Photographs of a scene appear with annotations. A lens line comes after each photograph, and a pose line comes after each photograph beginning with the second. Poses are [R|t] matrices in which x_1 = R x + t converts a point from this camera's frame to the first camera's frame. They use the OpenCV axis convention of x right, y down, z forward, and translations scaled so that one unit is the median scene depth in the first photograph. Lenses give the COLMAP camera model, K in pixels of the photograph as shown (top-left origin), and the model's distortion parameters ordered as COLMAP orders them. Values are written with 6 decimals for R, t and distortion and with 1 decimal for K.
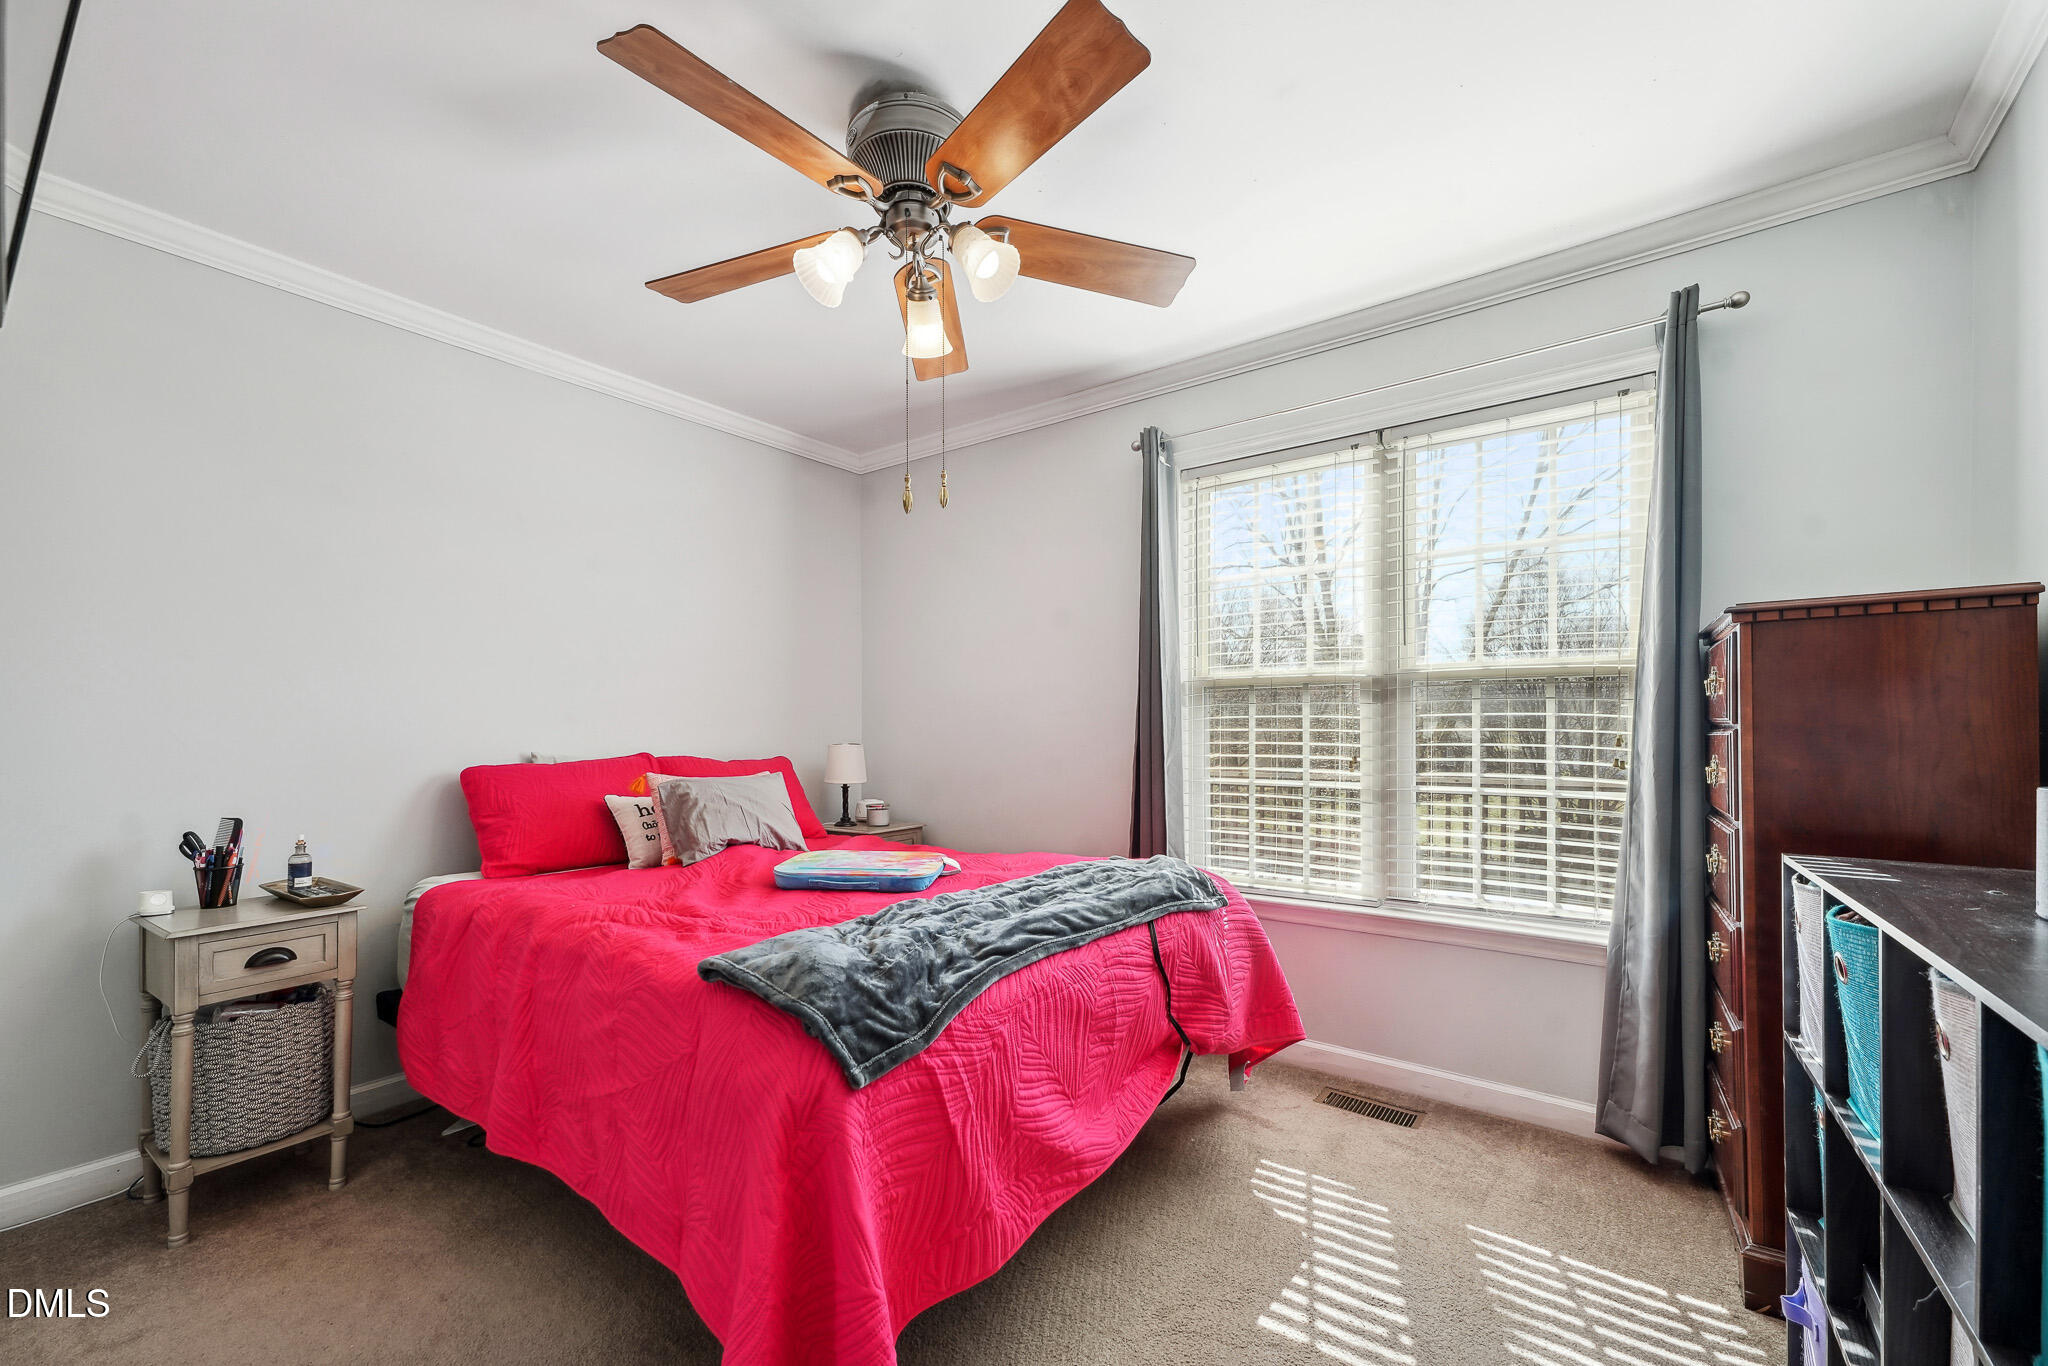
lens RADIAL K [[831.6, 0, 1009.6], [0, 831.6, 716.4], [0, 0, 1]] dist [-0.000617, -0.000159]
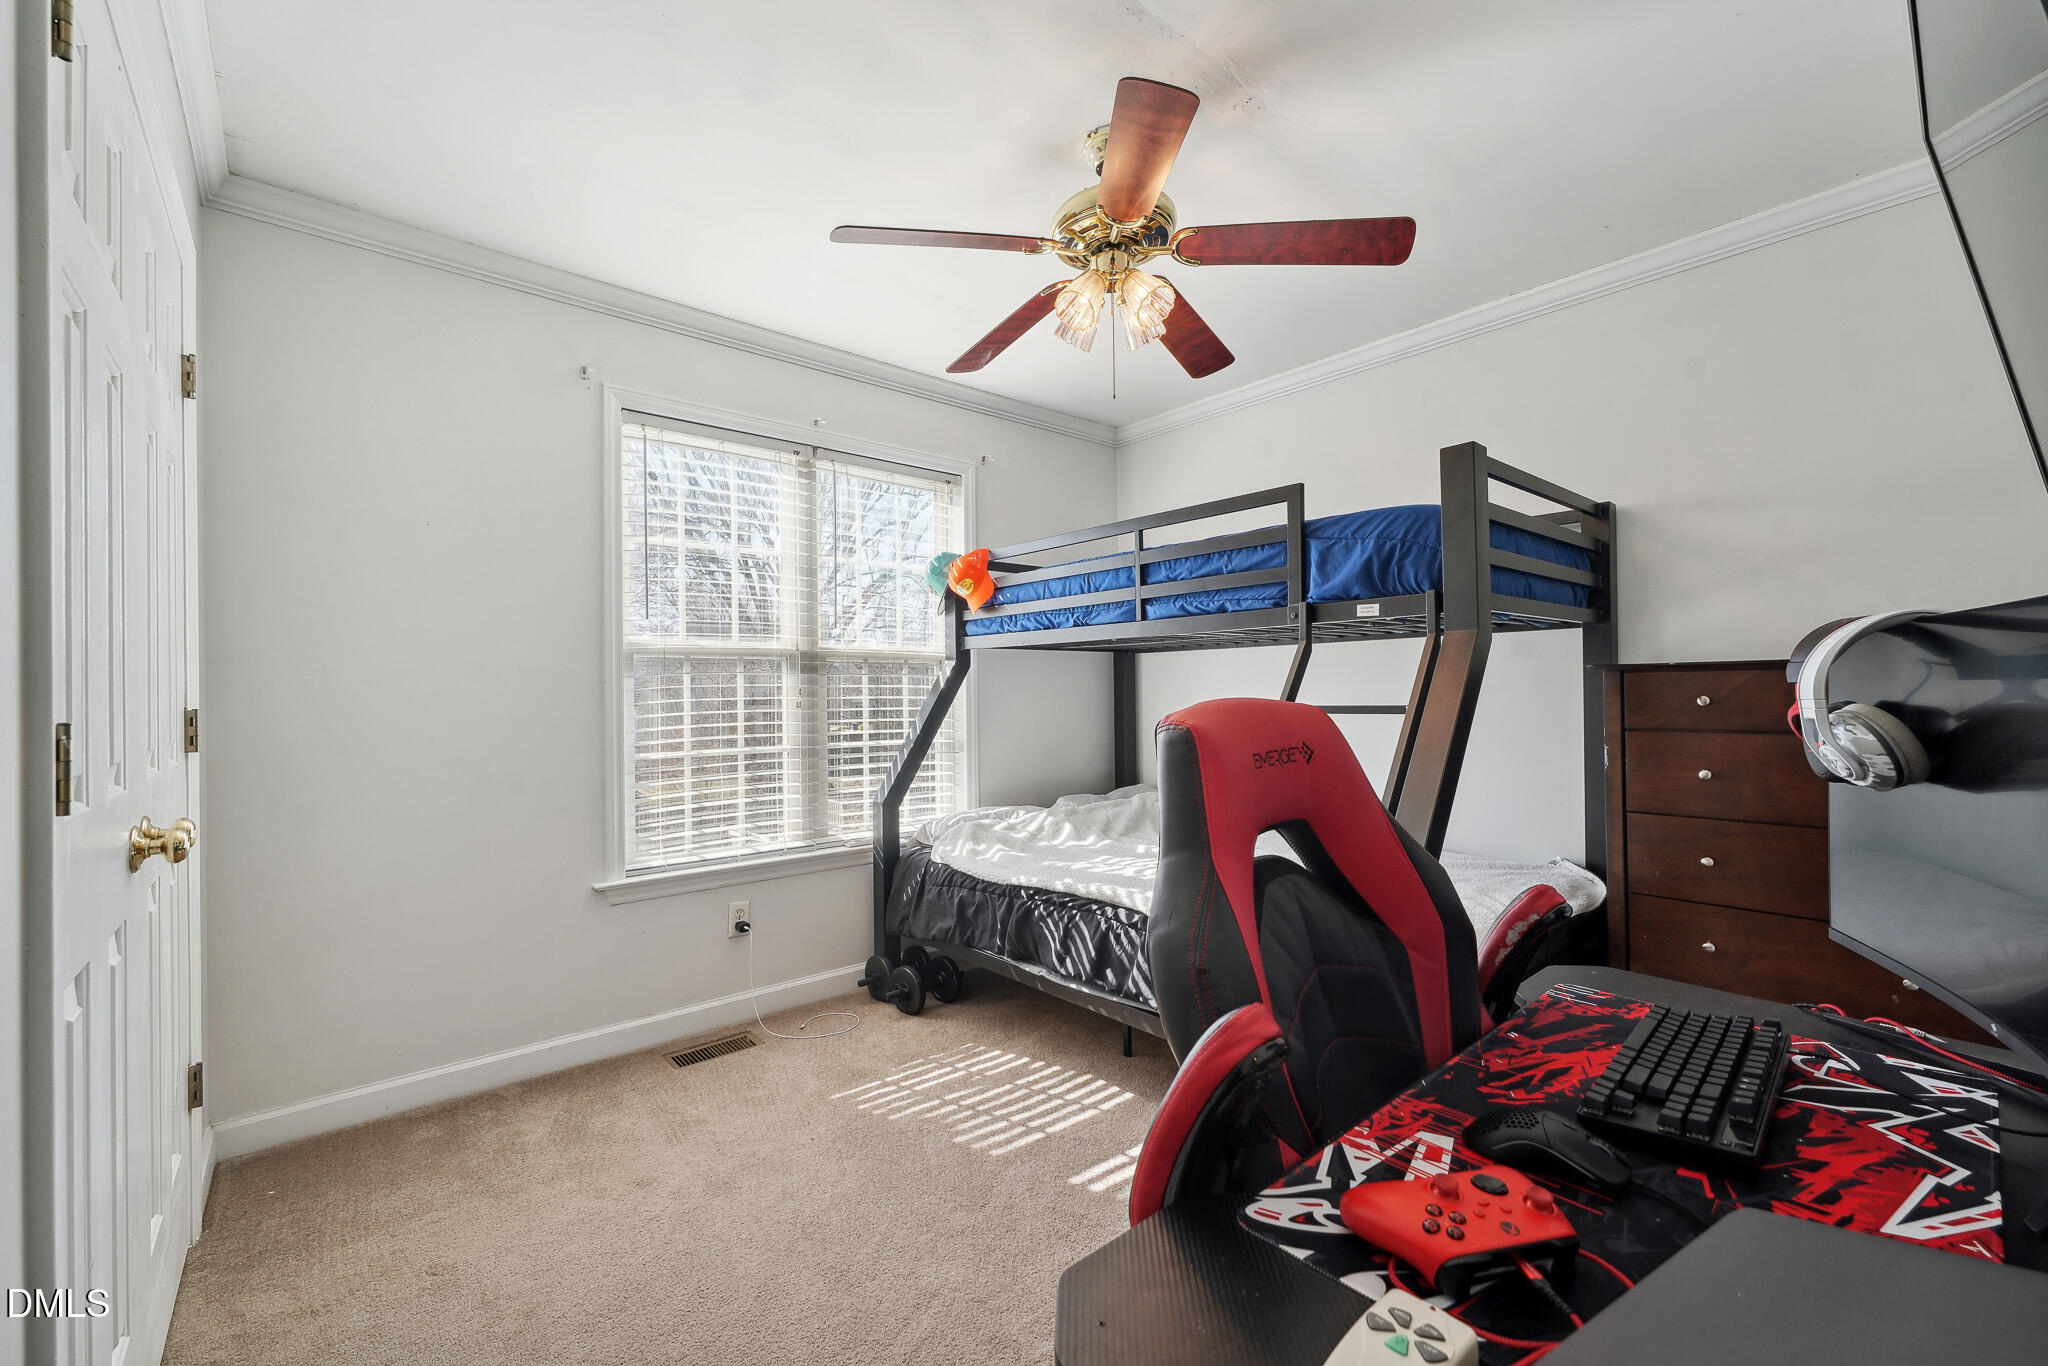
lens RADIAL K [[804.4, 0, 1024.0], [0, 804.4, 683.0], [0, 0, 1]] dist [0.000597, 0.000003]
pose [[0.186683, 0.008858, 0.982380, -0.590315], [0.001242, 0.999956, -0.009253, 0.005080], [-0.982419, 0.002947, 0.186664, 0.462489]]
